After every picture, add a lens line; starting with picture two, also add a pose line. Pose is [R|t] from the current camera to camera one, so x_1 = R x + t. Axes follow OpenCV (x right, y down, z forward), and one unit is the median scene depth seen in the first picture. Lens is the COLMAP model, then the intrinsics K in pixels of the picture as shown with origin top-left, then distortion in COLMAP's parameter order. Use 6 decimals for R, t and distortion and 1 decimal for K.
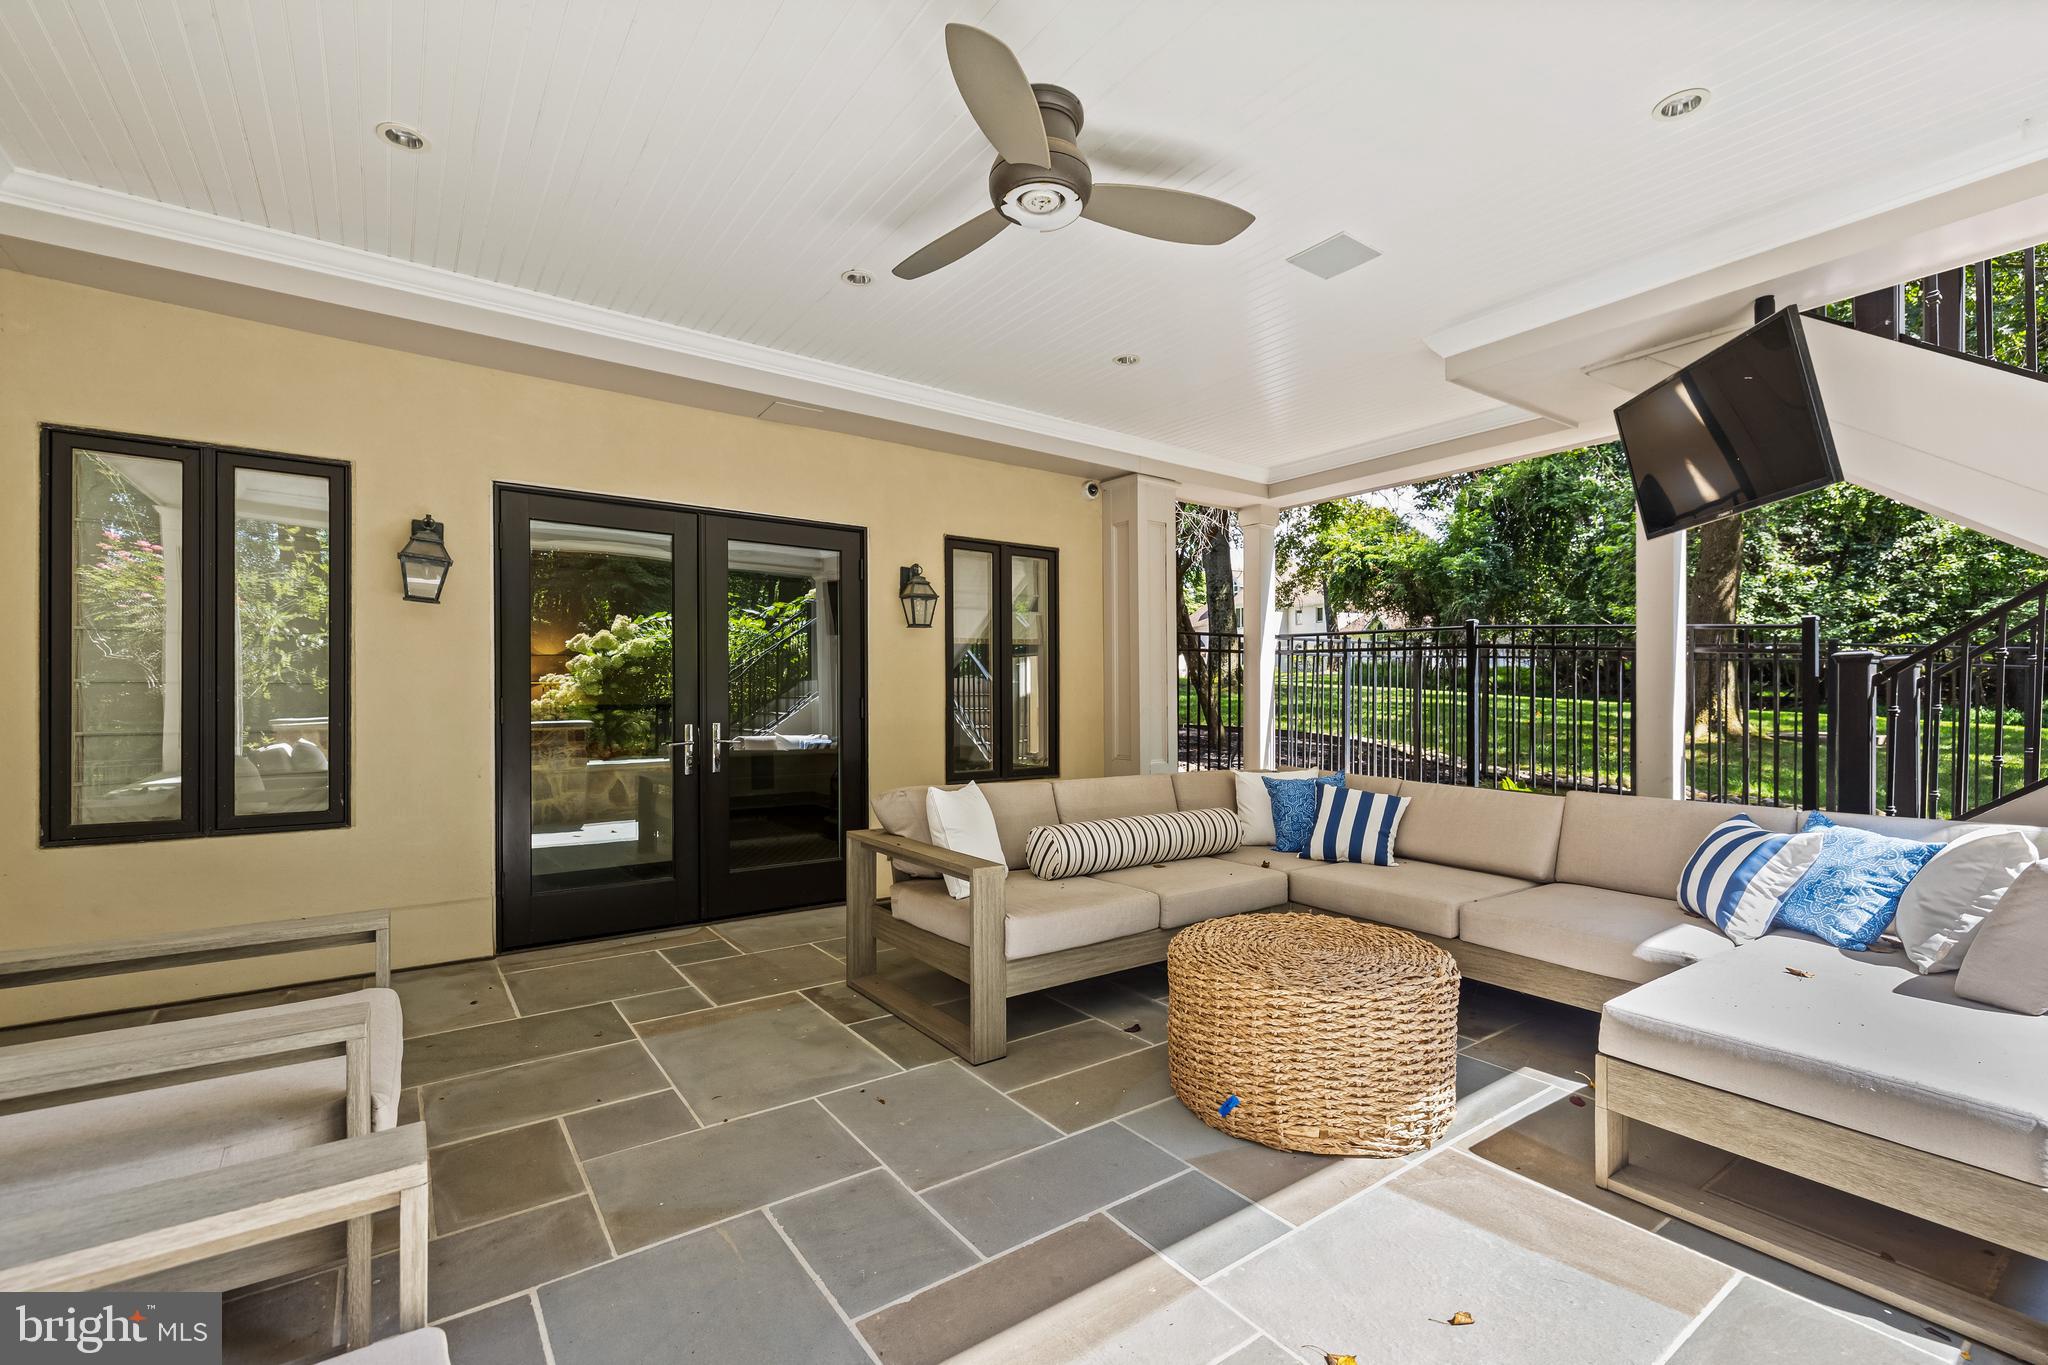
lens RADIAL K [[870.3, 0, 1020.9], [0, 870.3, 696.5], [0, 0, 1]] dist [0.001978, -0.000198]
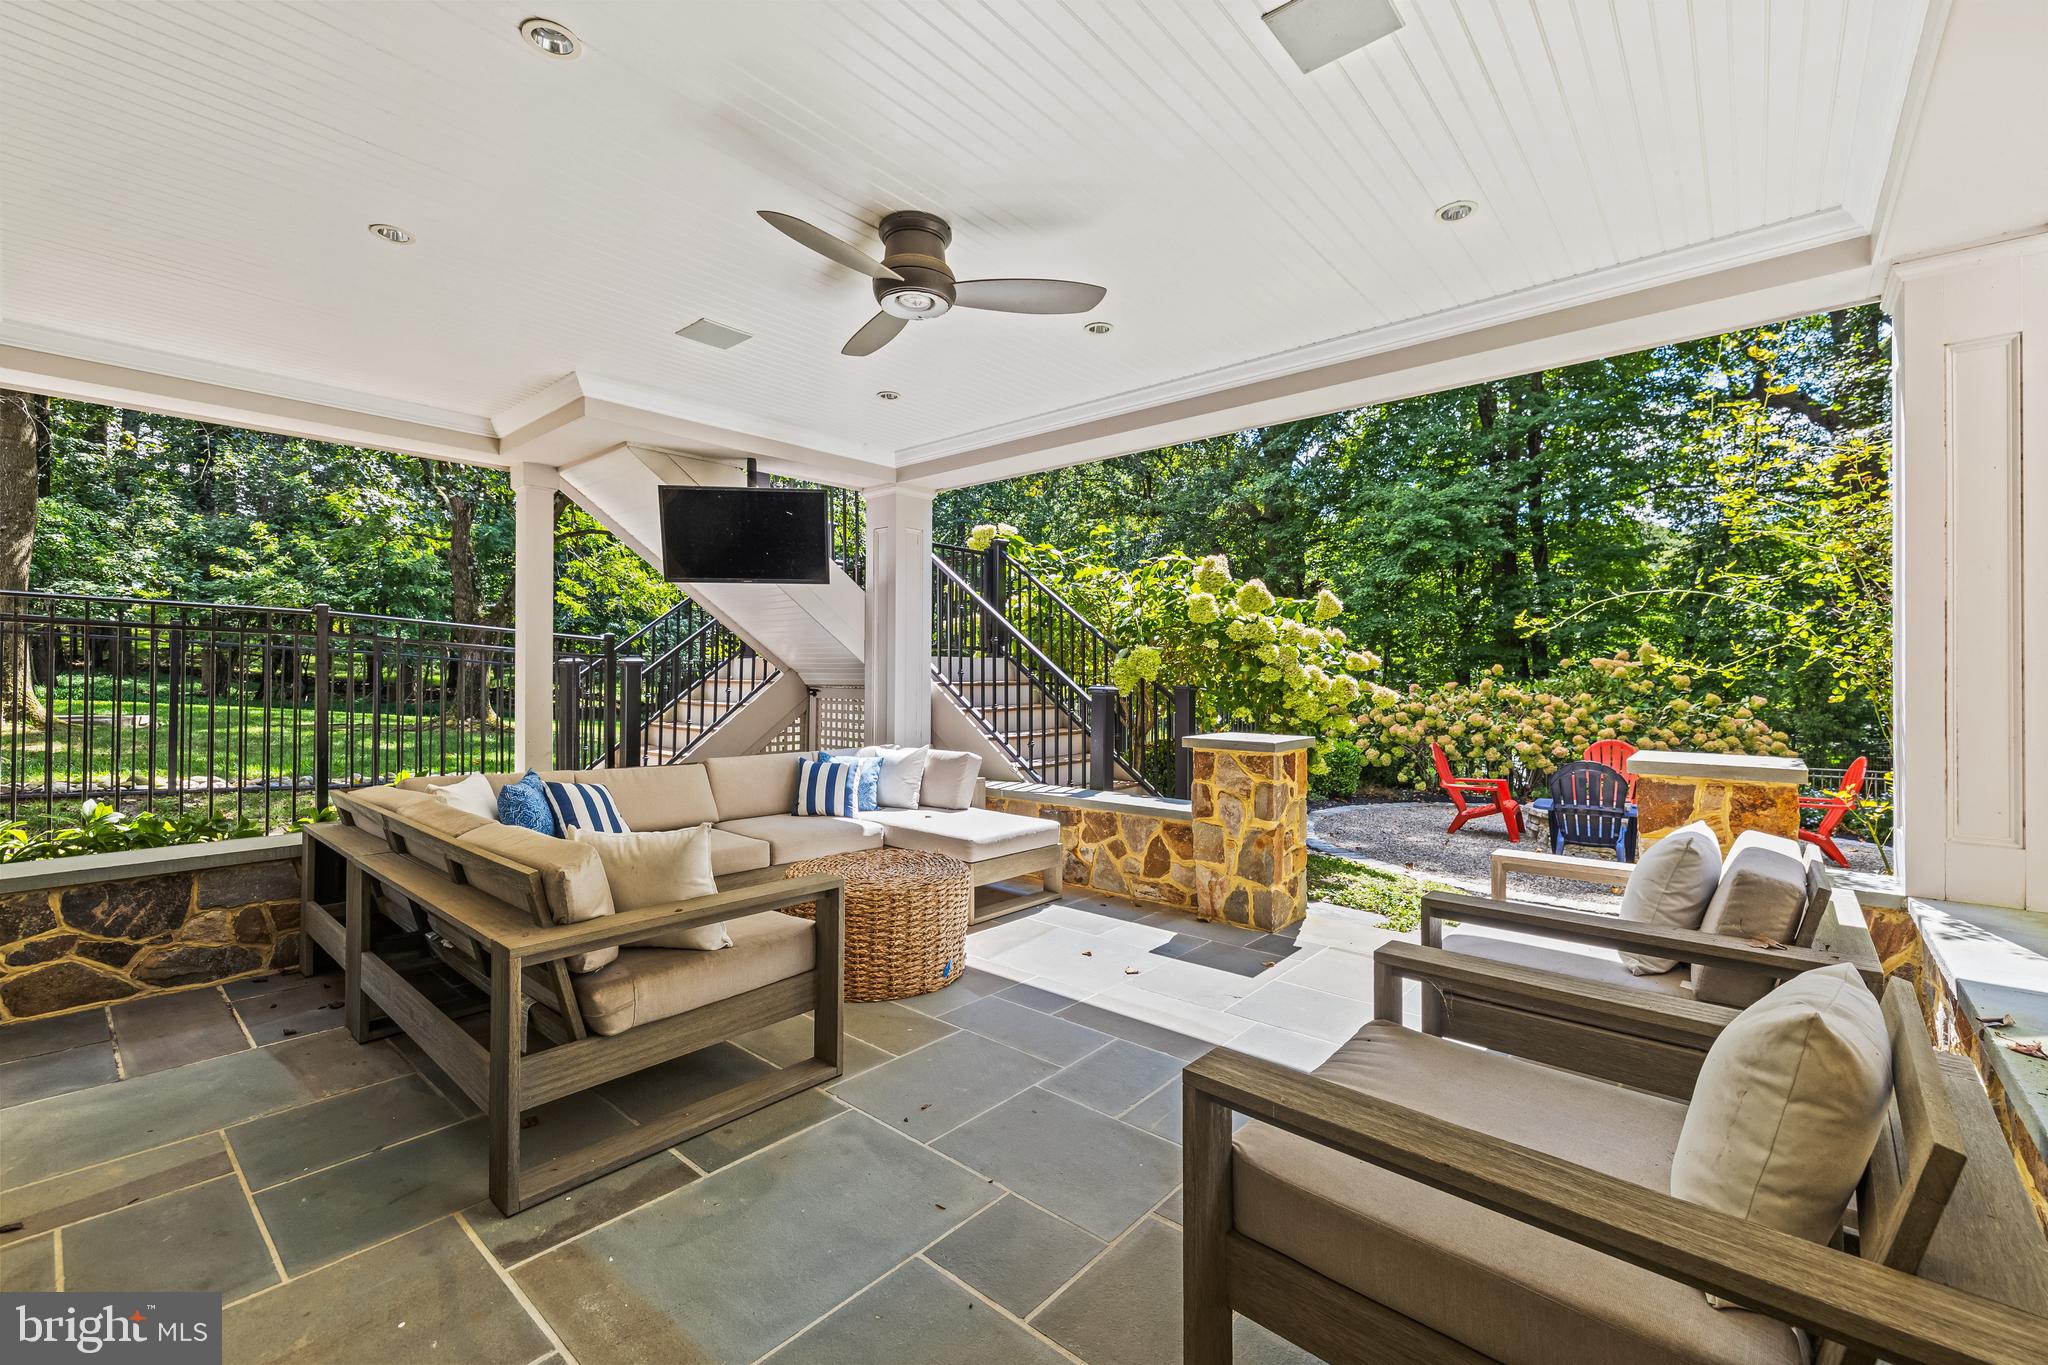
lens RADIAL K [[870.3, 0, 1023.5], [0, 870.3, 671.3], [0, 0, 1]] dist [0.001978, -0.000198]
pose [[-0.222872, 0.000841, 0.974847, -1.071287], [-0.000961, 0.999999, -0.001083, -0.035026], [-0.974847, -0.001178, -0.222871, 1.021945]]
